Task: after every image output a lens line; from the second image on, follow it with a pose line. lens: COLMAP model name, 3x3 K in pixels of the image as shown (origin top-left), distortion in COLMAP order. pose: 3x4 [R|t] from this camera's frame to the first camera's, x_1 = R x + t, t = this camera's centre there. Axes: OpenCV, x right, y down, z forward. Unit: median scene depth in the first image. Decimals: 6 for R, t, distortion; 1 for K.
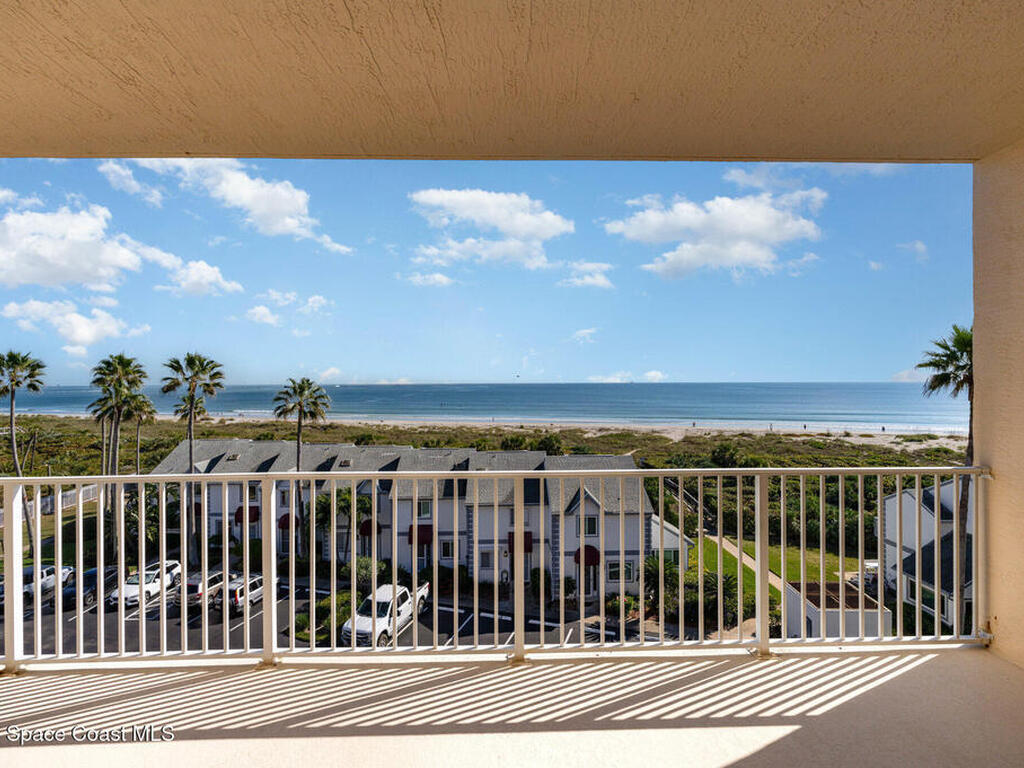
lens RADIAL K [[515.9, 0, 513.8], [0, 515.9, 390.2], [0, 0, 1]] dist [-0.001515, 0.000765]
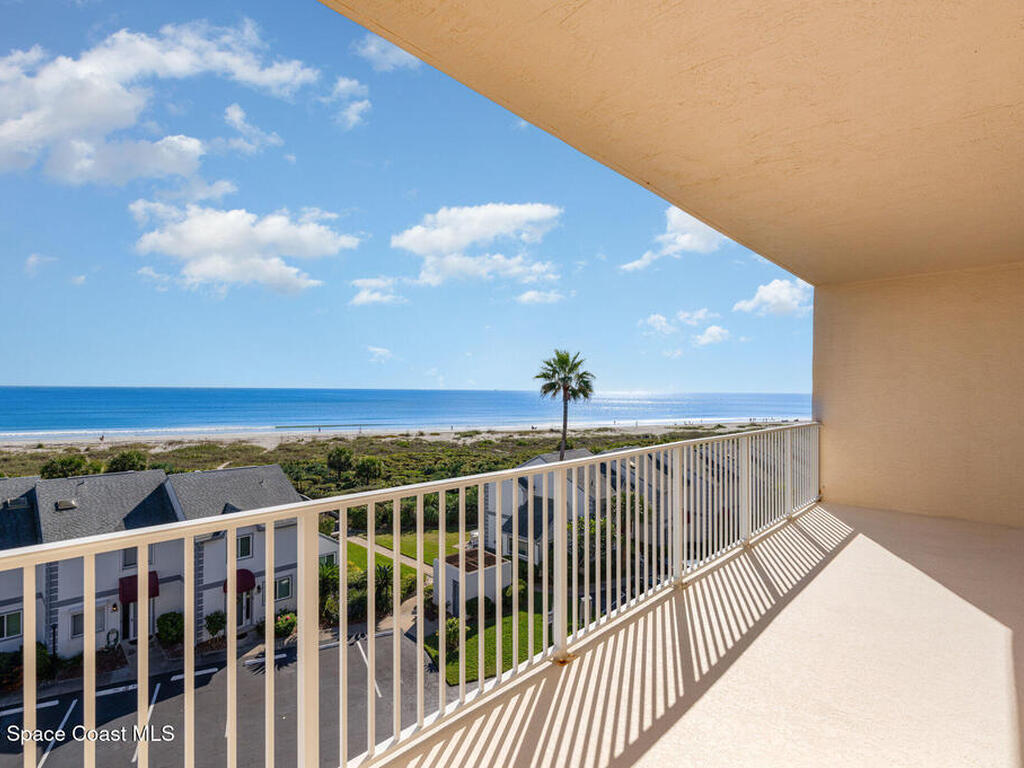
lens RADIAL K [[520.3, 0, 513.5], [0, 520.3, 388.7], [0, 0, 1]] dist [-0.000917, -0.000682]
pose [[0.704055, 0.012590, 0.710034, -0.145029], [-0.002227, 0.999877, -0.015521, 0.001423], [-0.710142, 0.009346, 0.703997, 0.028088]]
